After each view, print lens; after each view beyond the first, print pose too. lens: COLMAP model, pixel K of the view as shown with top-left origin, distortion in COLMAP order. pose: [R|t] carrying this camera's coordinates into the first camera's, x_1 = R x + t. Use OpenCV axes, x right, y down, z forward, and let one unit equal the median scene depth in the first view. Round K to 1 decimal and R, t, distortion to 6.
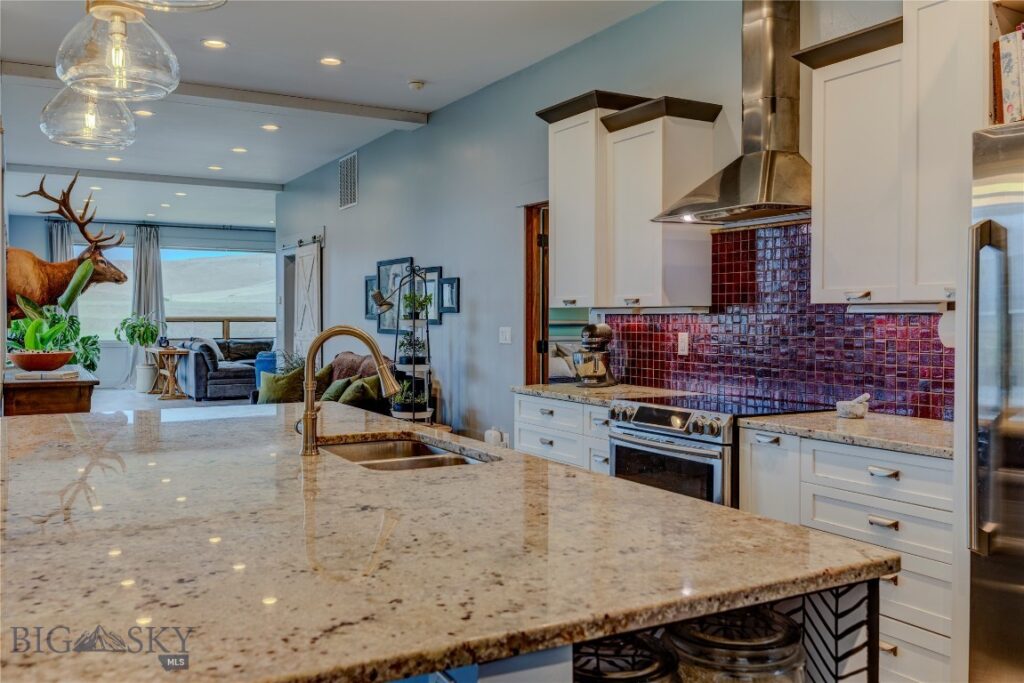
lens RADIAL K [[885.7, 0, 546.7], [0, 885.7, 339.9], [0, 0, 1]] dist [-0.004244, -0.001119]
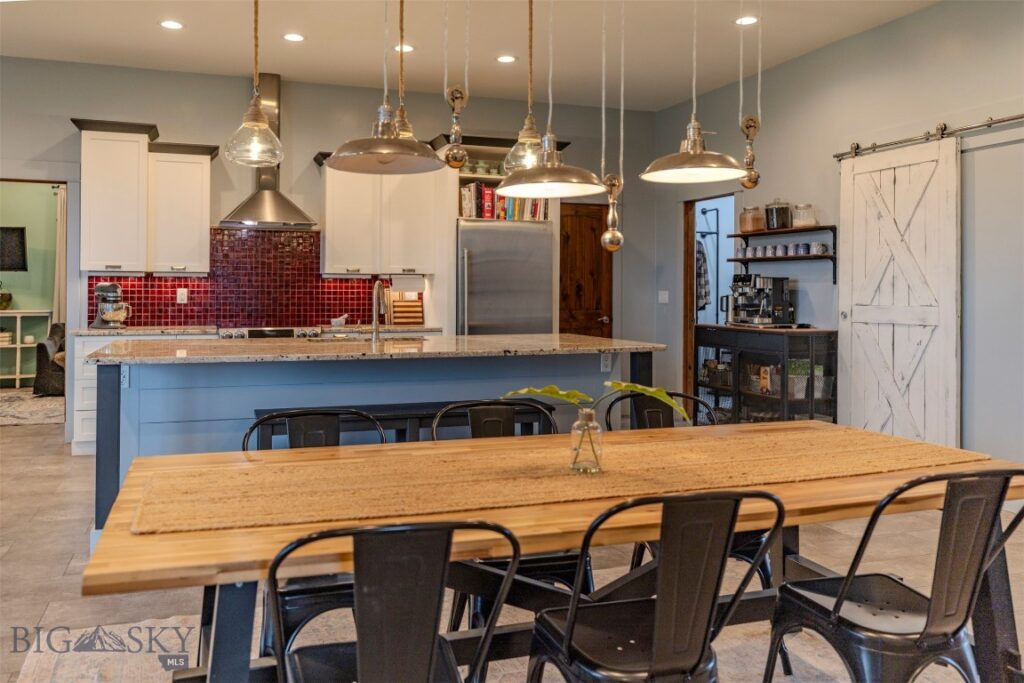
lens RADIAL K [[776.3, 0, 479.6], [0, 776.3, 293.7], [0, 0, 1]] dist [-0.001914, -0.001716]
pose [[0.216452, -0.007271, 0.976266, -1.062631], [0.020970, 0.999776, 0.002796, 0.007490], [-0.976068, 0.019867, 0.216556, 0.183759]]
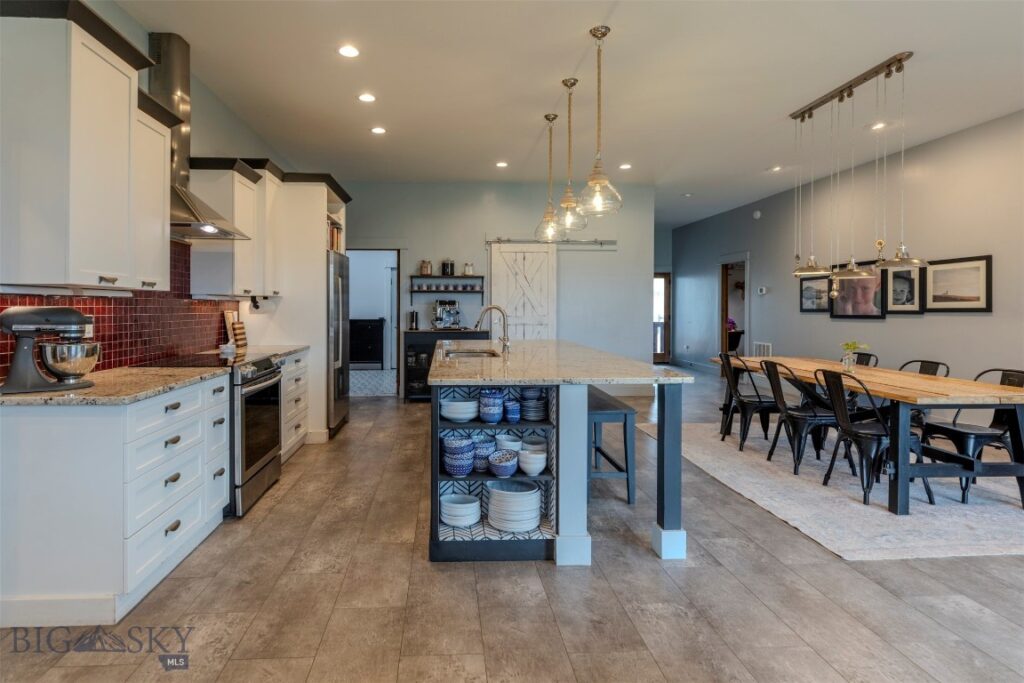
lens RADIAL K [[519.3, 0, 468.1], [0, 519.3, 311.9], [0, 0, 1]] dist [0.002008, 0.000418]
pose [[-0.874358, -0.008051, 0.485214, -0.498542], [0.009547, 0.999384, 0.033785, -0.027321], [-0.485187, 0.034173, -0.873742, 1.294247]]
